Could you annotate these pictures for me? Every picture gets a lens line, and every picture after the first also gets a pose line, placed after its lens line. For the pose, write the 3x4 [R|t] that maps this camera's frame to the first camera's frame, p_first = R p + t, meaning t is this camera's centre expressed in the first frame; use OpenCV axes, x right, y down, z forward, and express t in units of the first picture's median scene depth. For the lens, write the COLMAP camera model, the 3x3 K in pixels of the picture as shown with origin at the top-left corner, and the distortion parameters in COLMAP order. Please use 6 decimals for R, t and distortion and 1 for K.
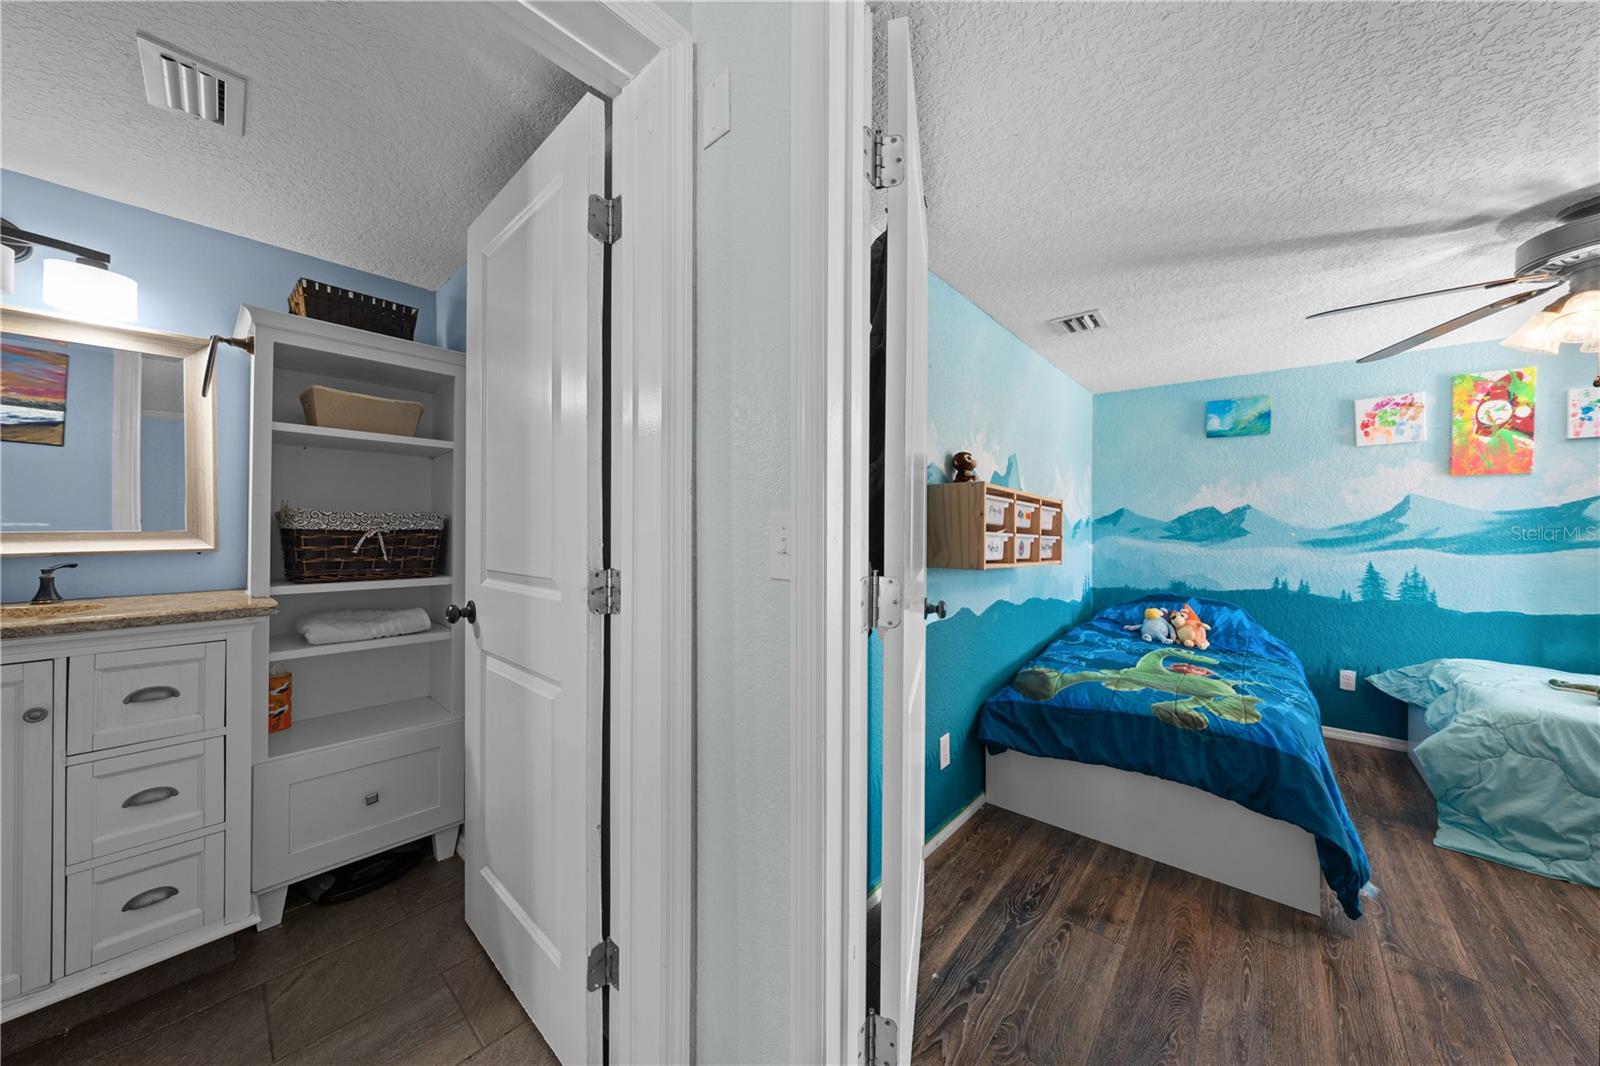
lens RADIAL K [[541.8, 0, 795.4], [0, 541.8, 526.7], [0, 0, 1]] dist [-0.004209, 0.000630]
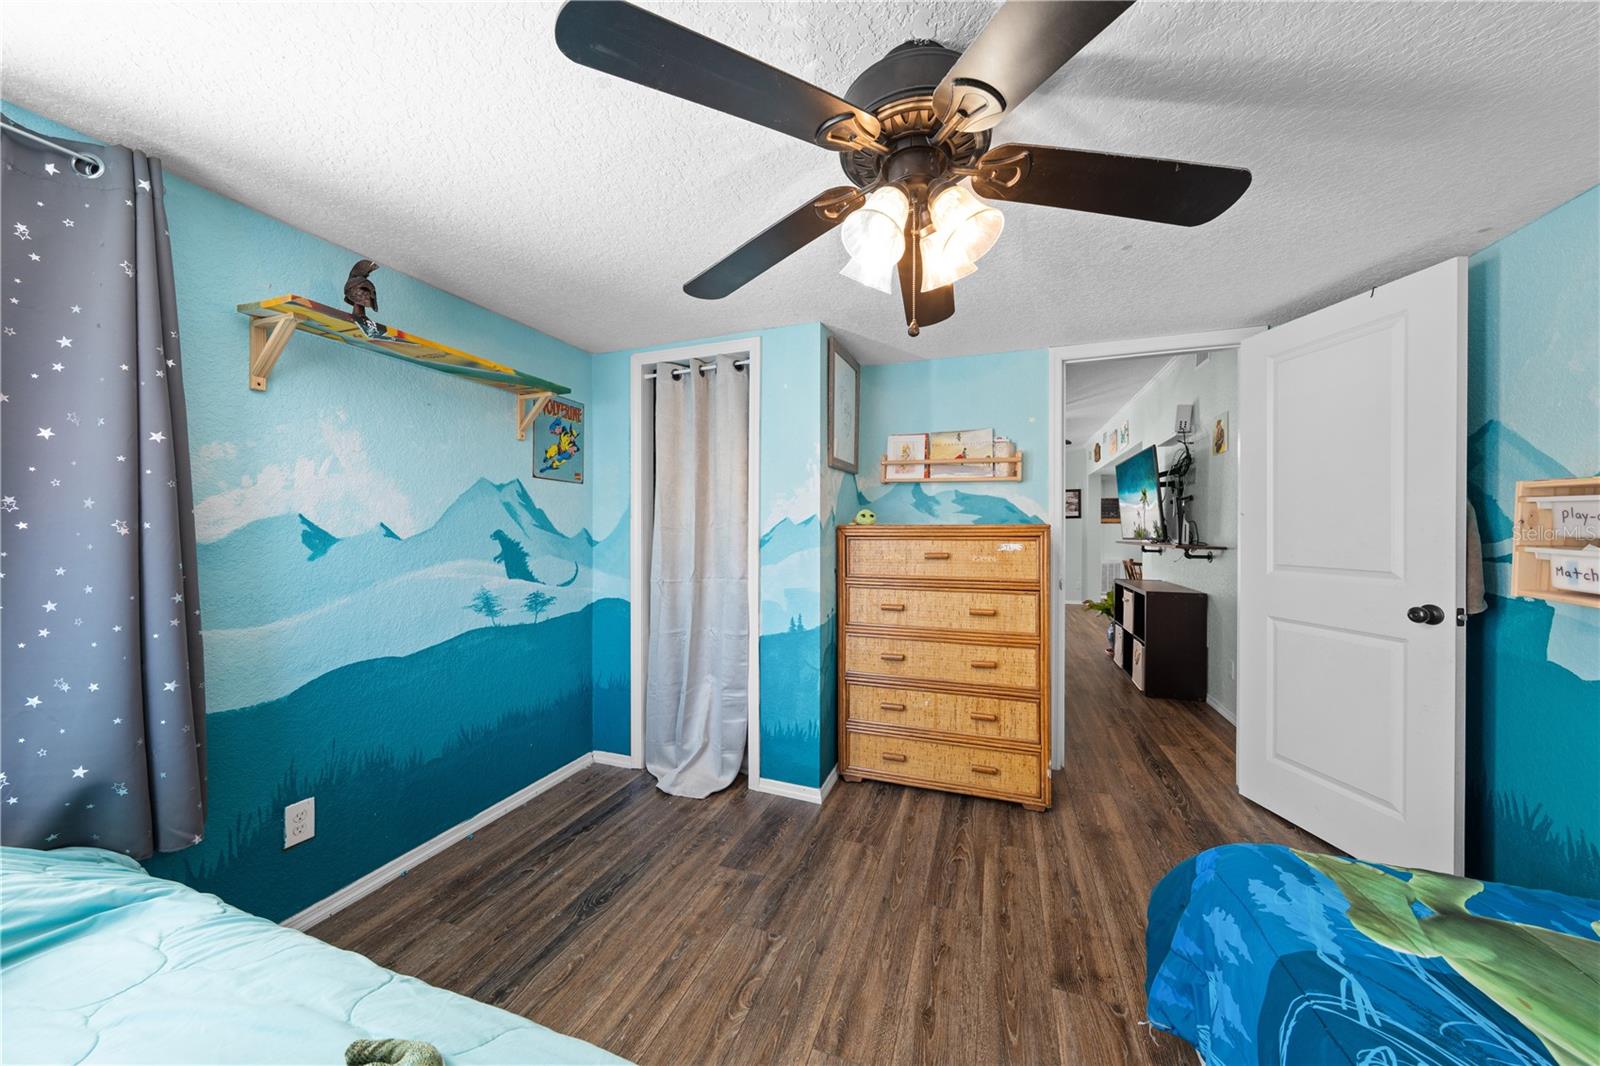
lens RADIAL K [[541.8, 0, 799.9], [0, 541.8, 531.9], [0, 0, 1]] dist [-0.004209, 0.000630]
pose [[-0.929964, -0.006433, -0.367595, 1.615242], [-0.007452, 0.999971, 0.001353, -0.007211], [0.367576, 0.003998, -0.929985, 1.365031]]
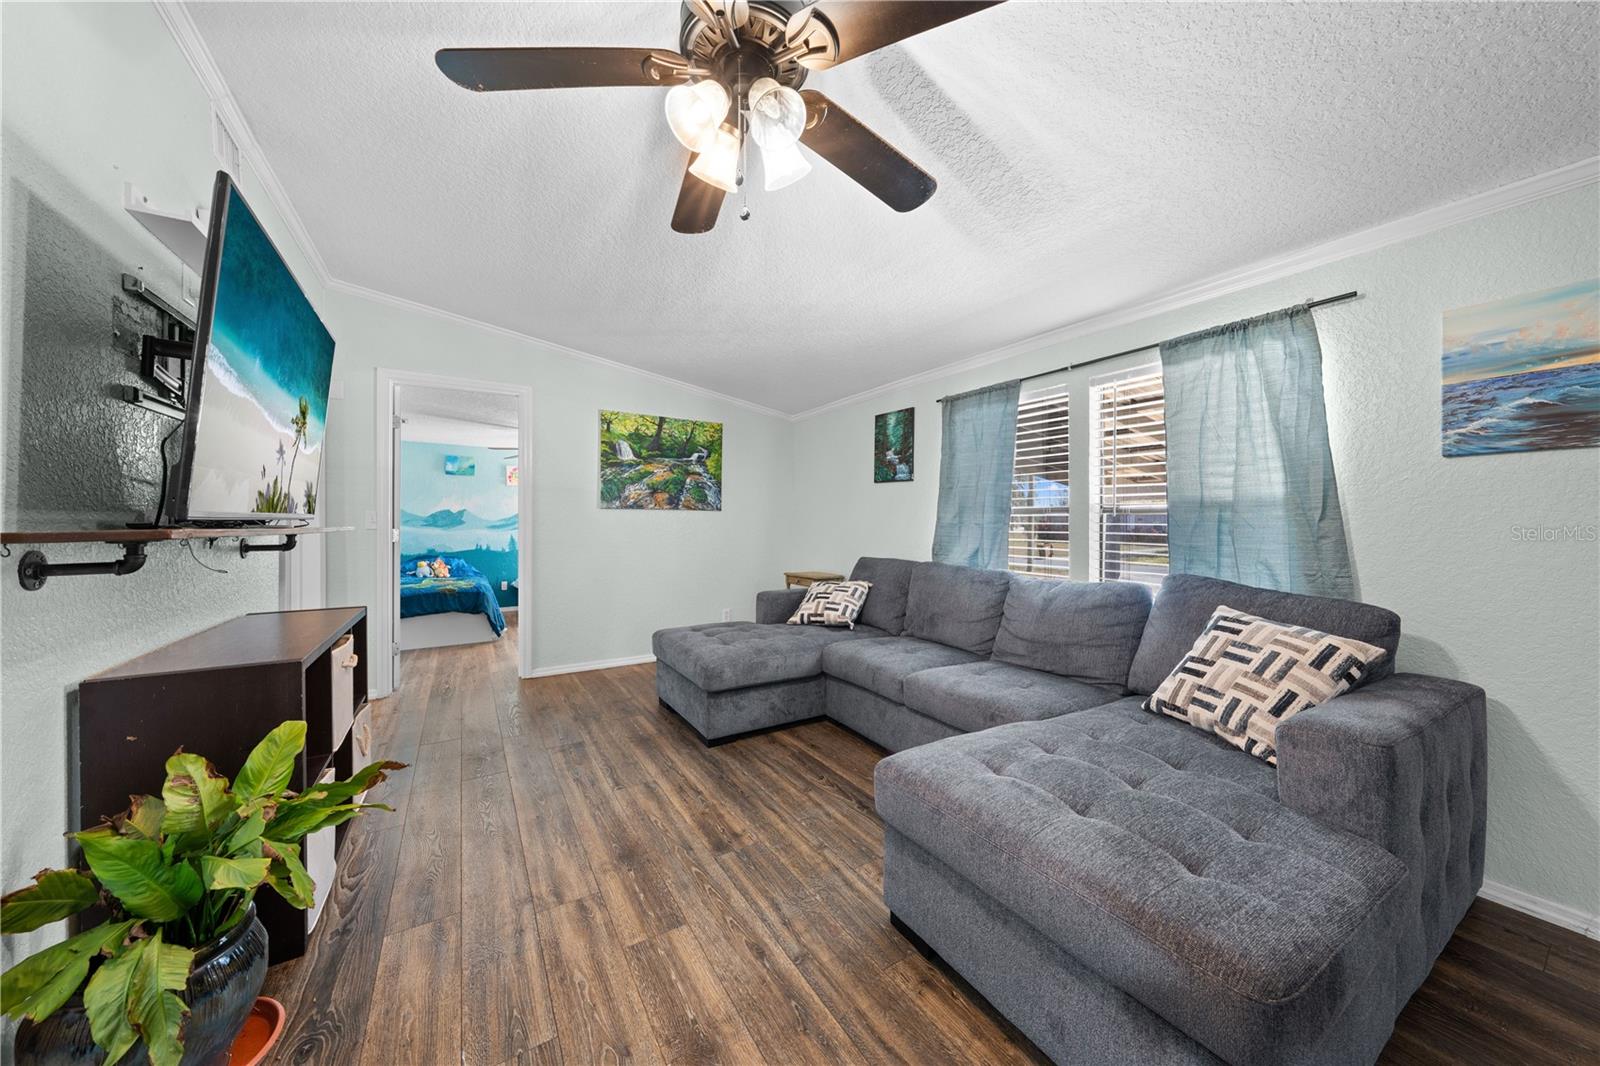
lens RADIAL K [[541.8, 0, 804.9], [0, 541.8, 525.7], [0, 0, 1]] dist [-0.004209, 0.000630]
pose [[0.285260, -0.005931, 0.958432, -1.347485], [0.000997, 0.999982, 0.005892, 0.021572], [-0.958450, -0.000725, 0.285261, -1.453371]]
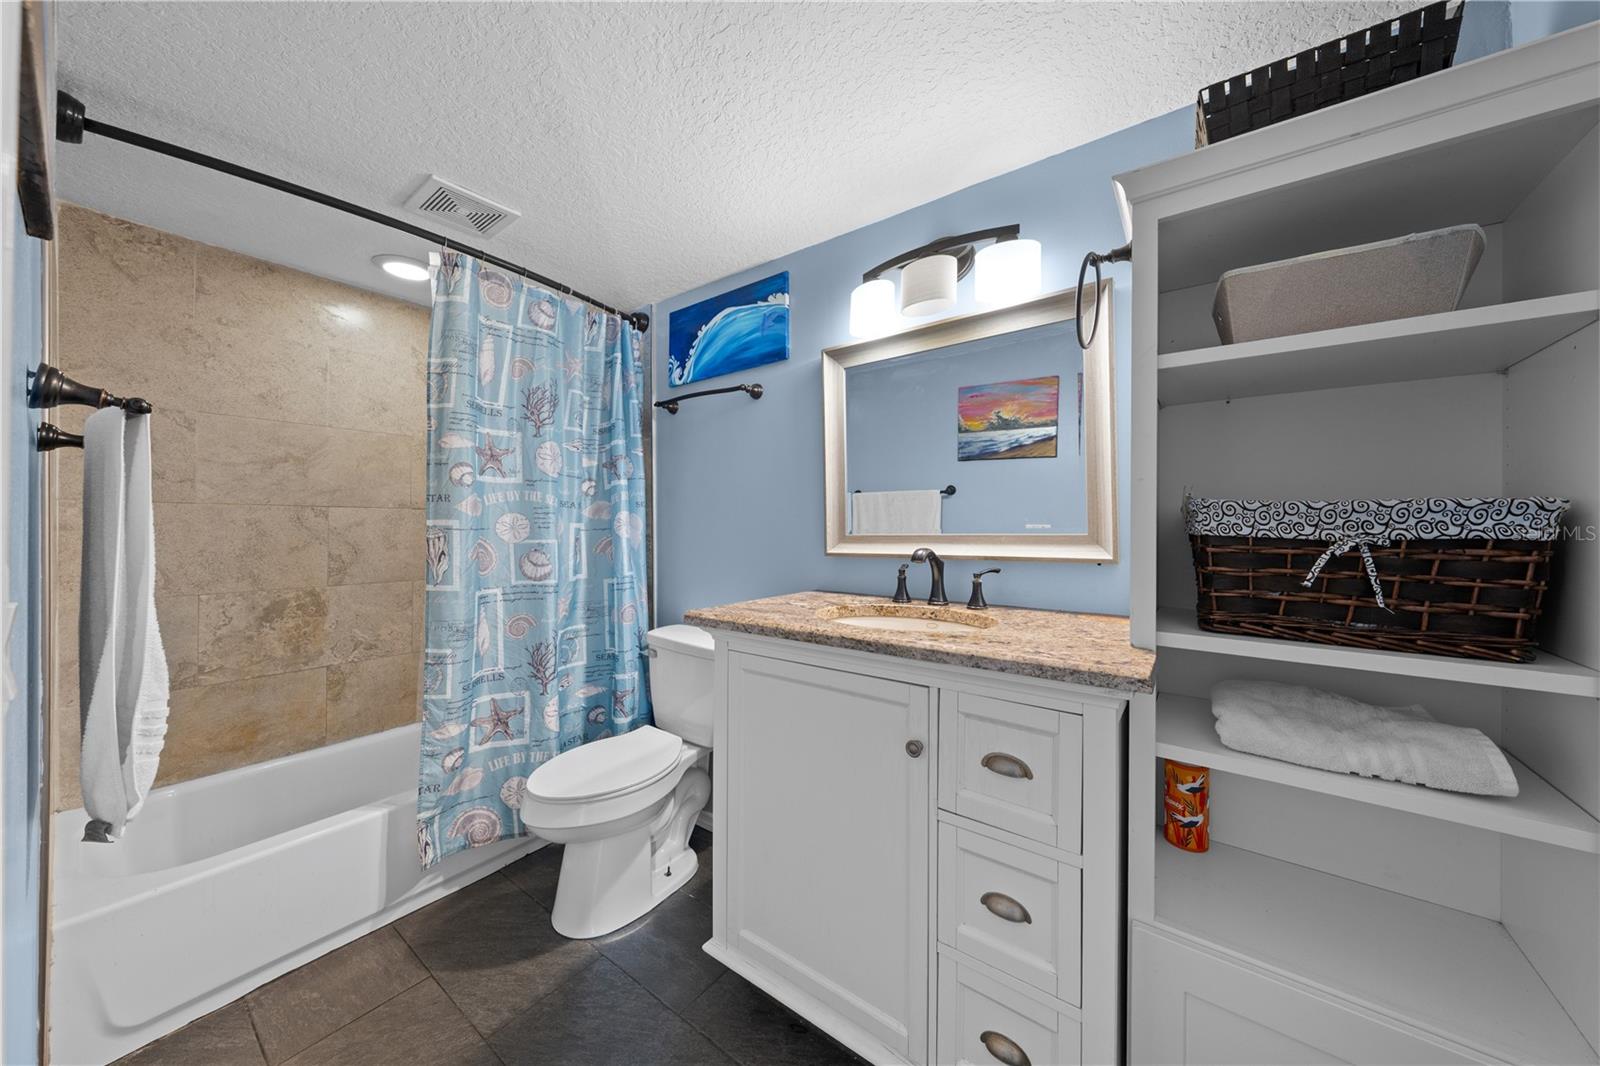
lens RADIAL K [[541.8, 0, 812.3], [0, 541.8, 520.8], [0, 0, 1]] dist [-0.004209, 0.000630]
pose [[0.104128, -0.008523, -0.994527, -0.340800], [0.002529, 0.999962, -0.008305, -0.006352], [0.994561, -0.001651, 0.104146, 0.457165]]
